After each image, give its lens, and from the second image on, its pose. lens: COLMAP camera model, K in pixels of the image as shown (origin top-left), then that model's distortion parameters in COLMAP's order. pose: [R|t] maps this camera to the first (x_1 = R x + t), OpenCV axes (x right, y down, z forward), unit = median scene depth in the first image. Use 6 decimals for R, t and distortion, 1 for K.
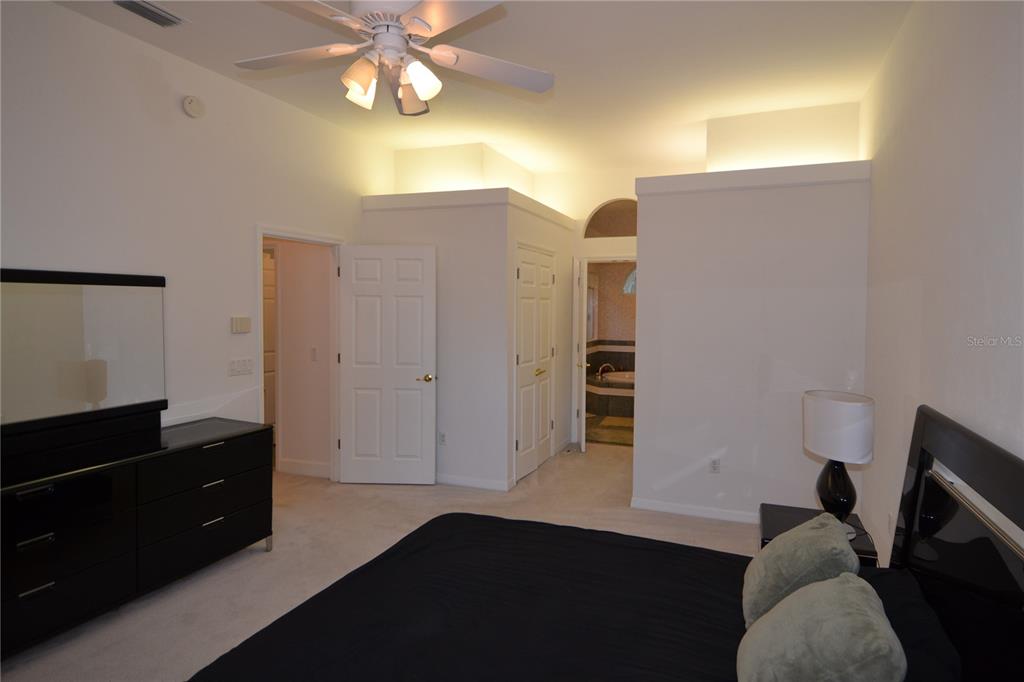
lens RADIAL K [[551.1, 0, 542.9], [0, 551.1, 327.5], [0, 0, 1]] dist [0.020550, -0.026455]
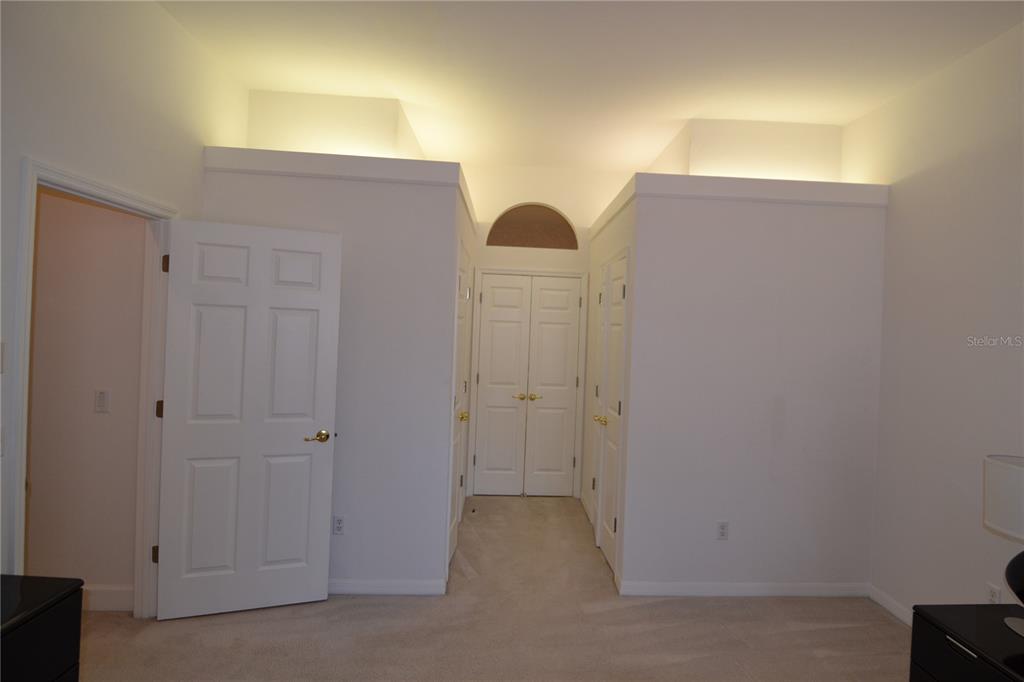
lens RADIAL K [[482.2, 0, 454.1], [0, 482.2, 326.5], [0, 0, 1]] dist [0.020443, -0.041262]
pose [[0.920106, 0.025205, 0.390857, -0.287976], [-0.014929, 0.999459, -0.029309, -0.022437], [-0.391385, 0.021132, 0.919985, 0.408230]]
